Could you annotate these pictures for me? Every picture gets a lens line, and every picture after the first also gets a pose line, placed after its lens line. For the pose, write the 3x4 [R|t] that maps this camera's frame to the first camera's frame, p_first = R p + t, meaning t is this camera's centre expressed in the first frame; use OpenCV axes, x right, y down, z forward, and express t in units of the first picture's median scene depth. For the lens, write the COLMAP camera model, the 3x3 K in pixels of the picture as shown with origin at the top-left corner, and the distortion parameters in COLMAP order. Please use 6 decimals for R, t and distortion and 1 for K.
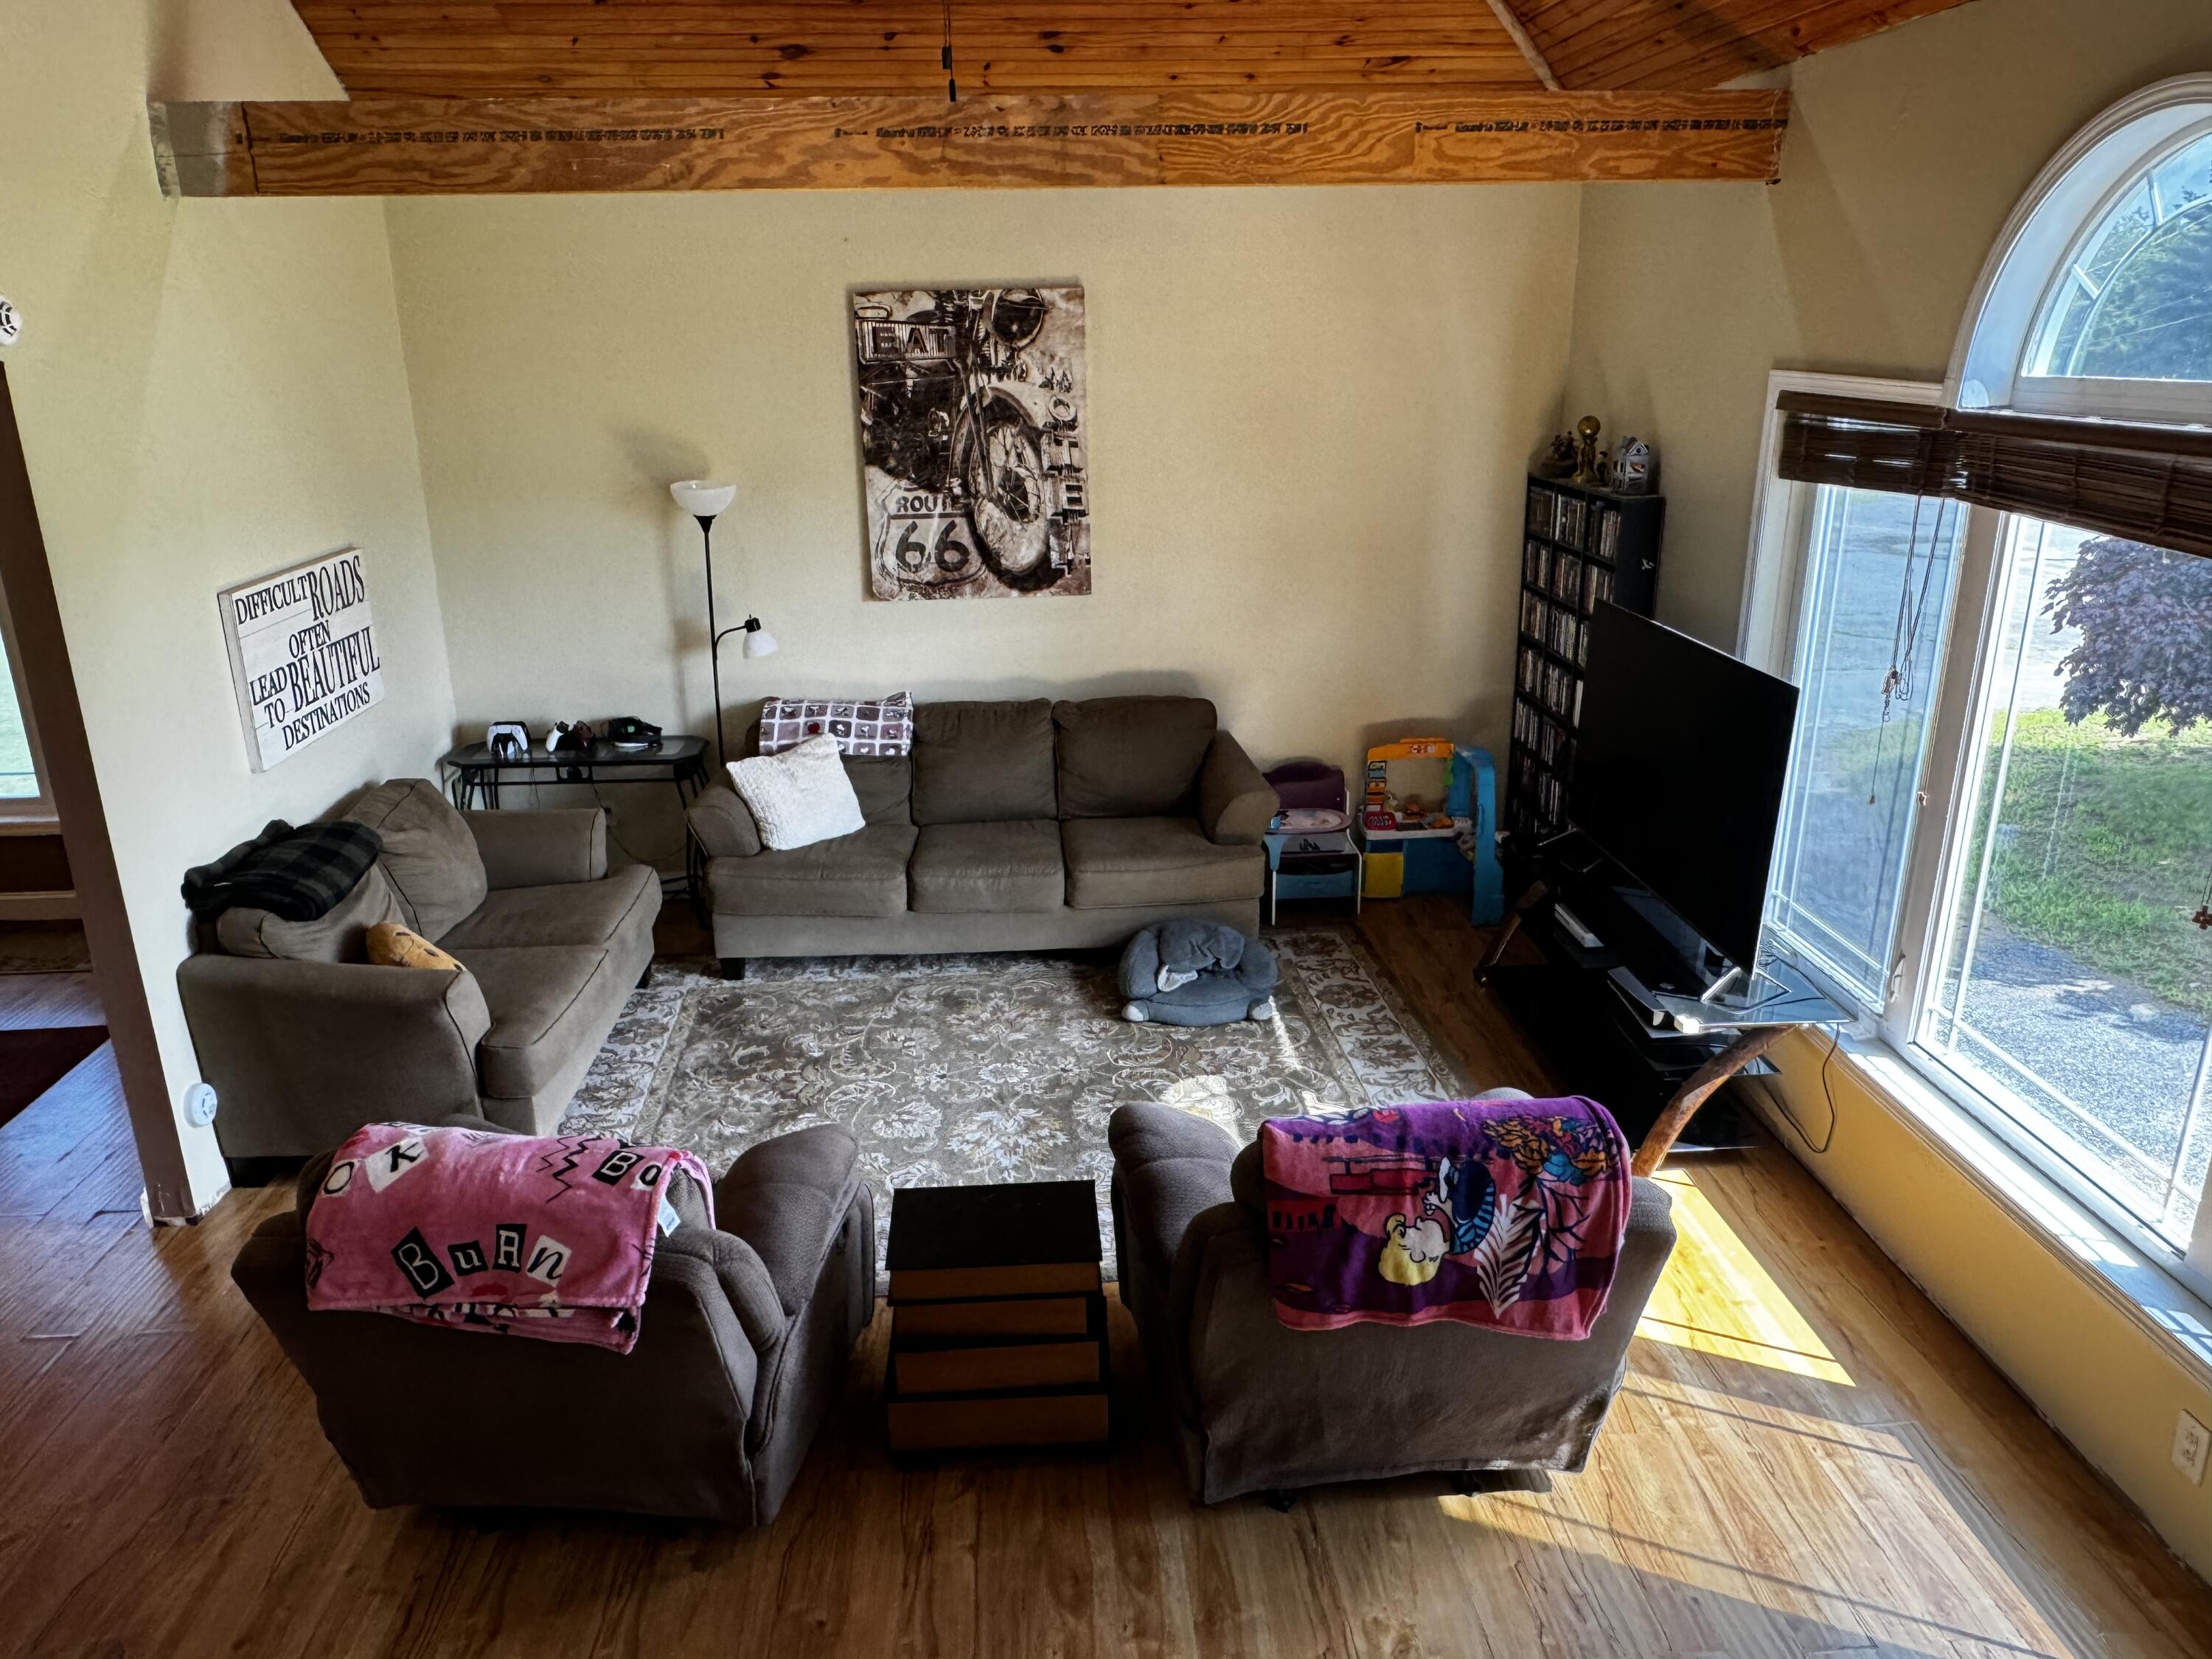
lens RADIAL K [[1540.8, 0, 1099.7], [0, 1540.8, 834.8], [0, 0, 1]] dist [-0.001642, -0.000809]
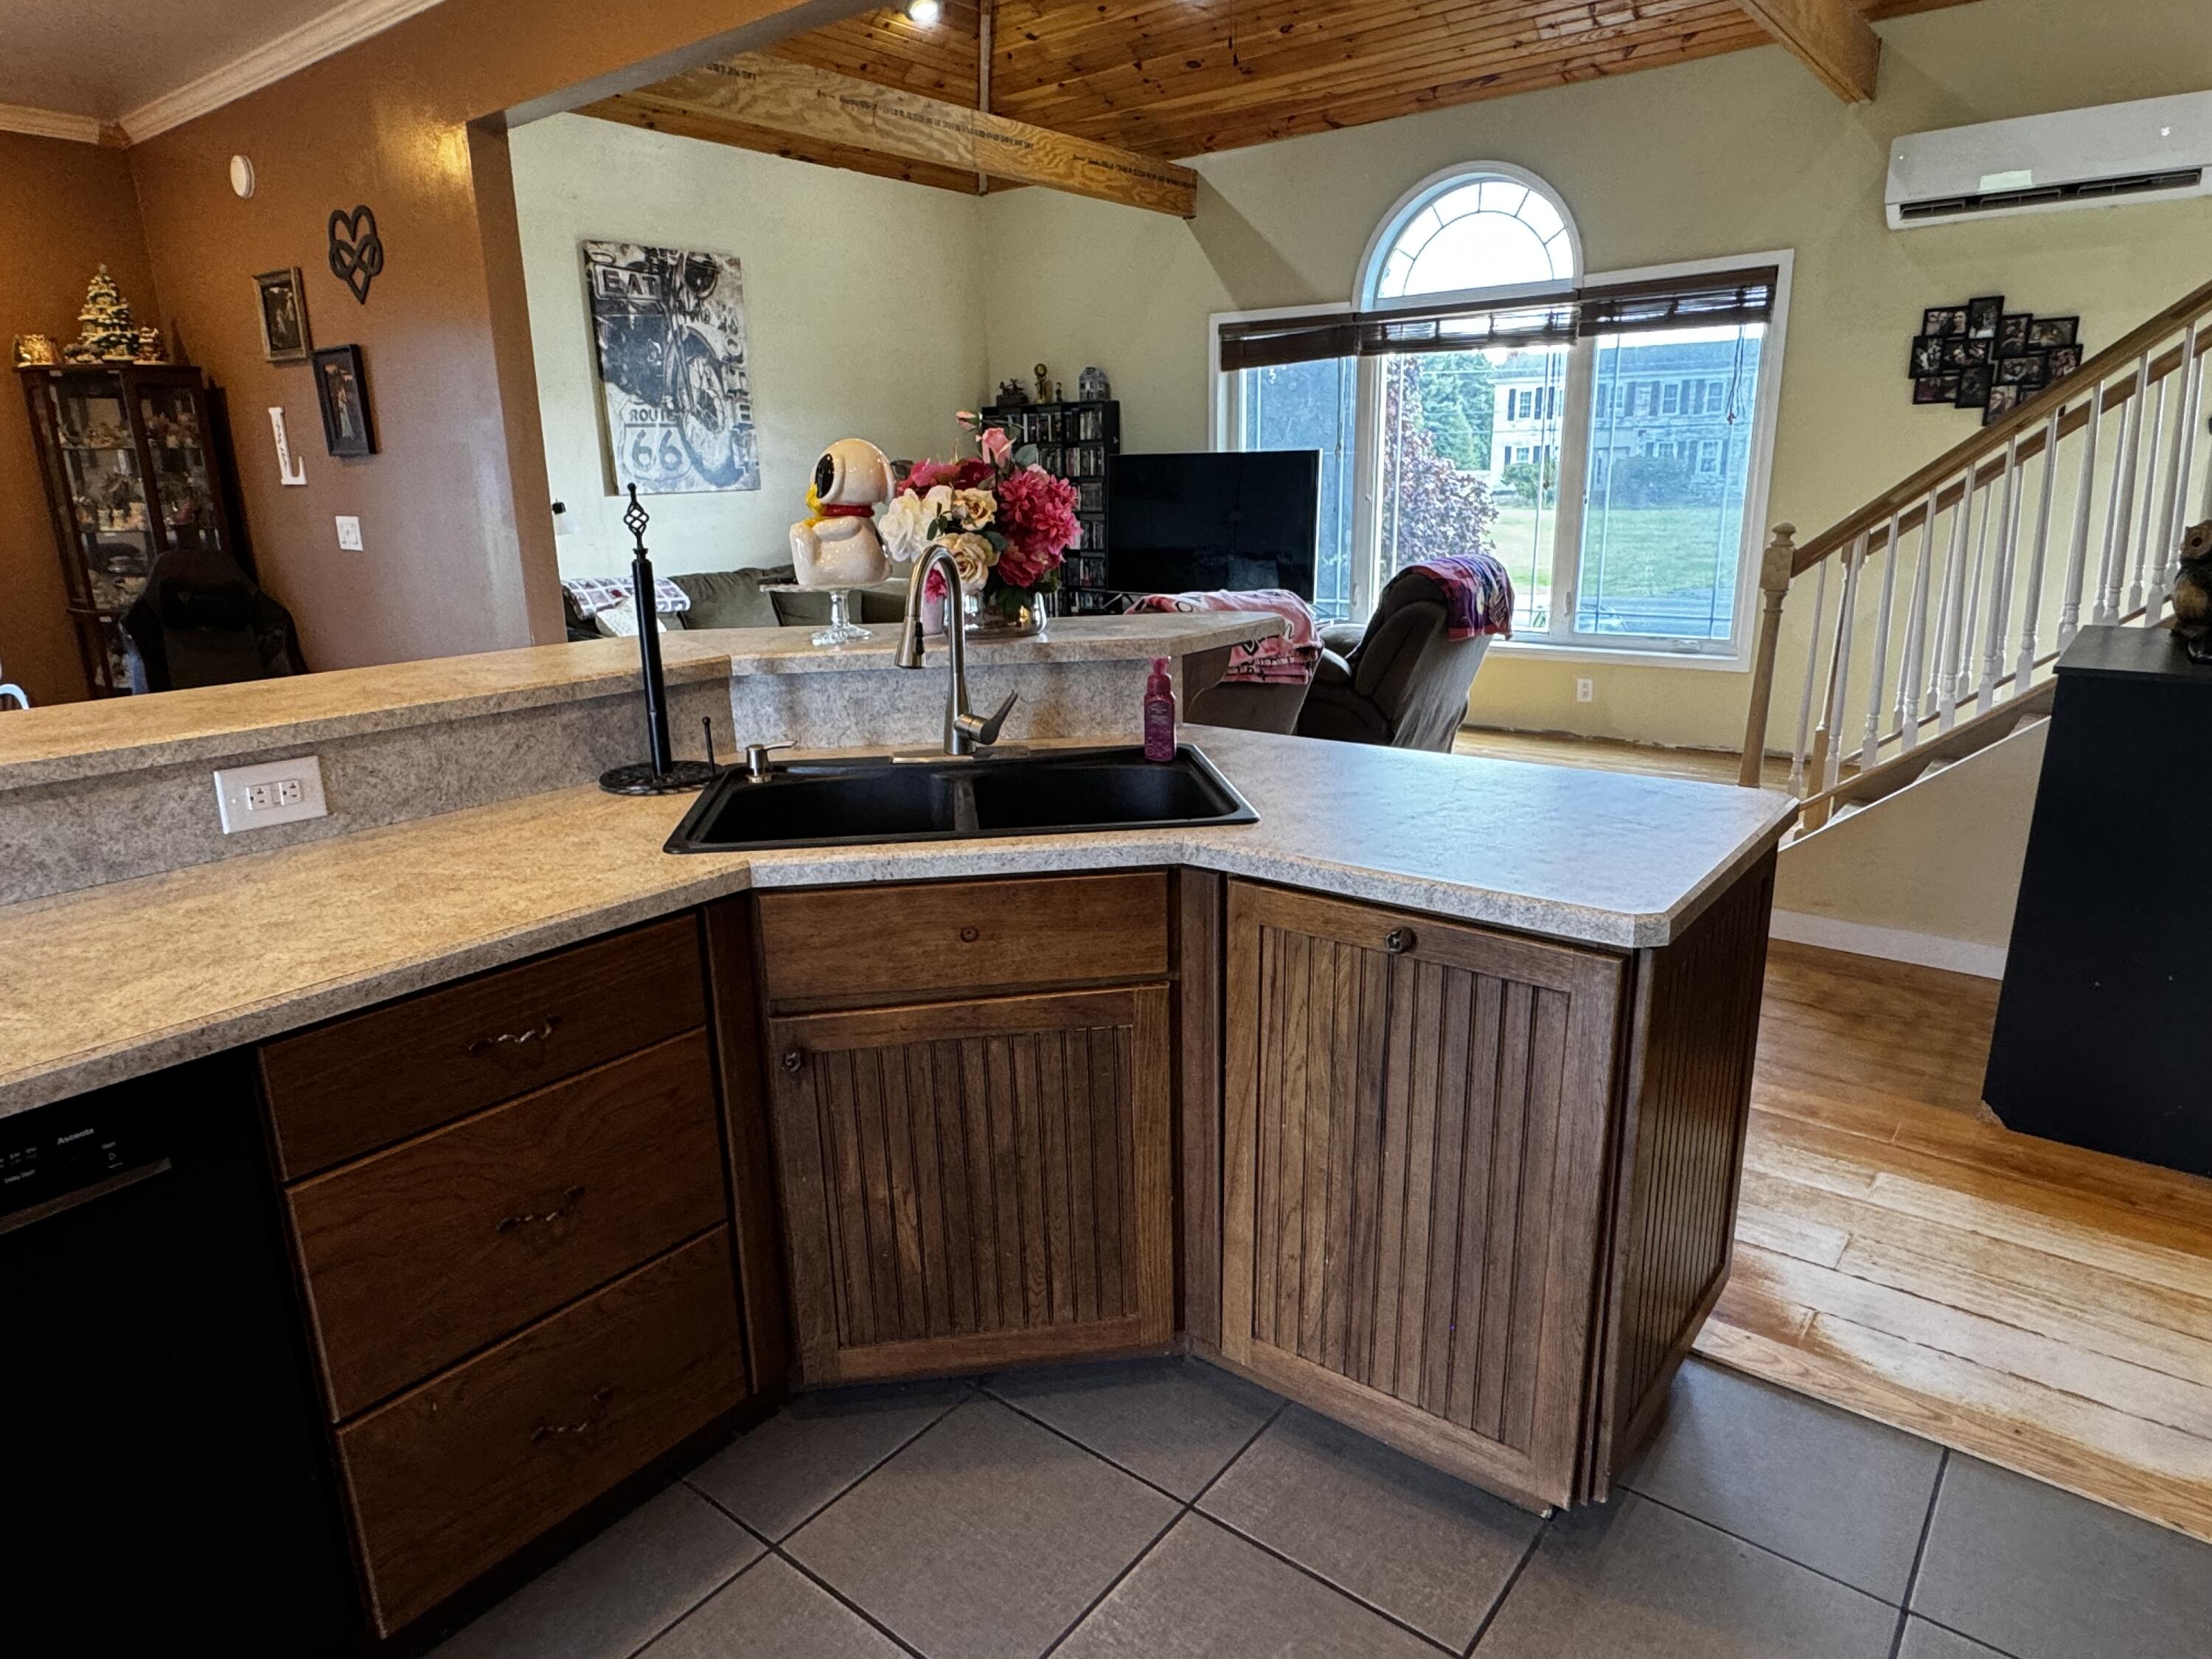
lens RADIAL K [[1343.8, 0, 1105.6], [0, 1343.8, 826.0], [0, 0, 1]] dist [-0.008032, -0.001465]
pose [[0.658198, -0.195041, 0.727141, -0.741984], [0.251559, 0.967321, 0.031756, 0.172258], [-0.709572, 0.162018, 0.685753, 0.034908]]
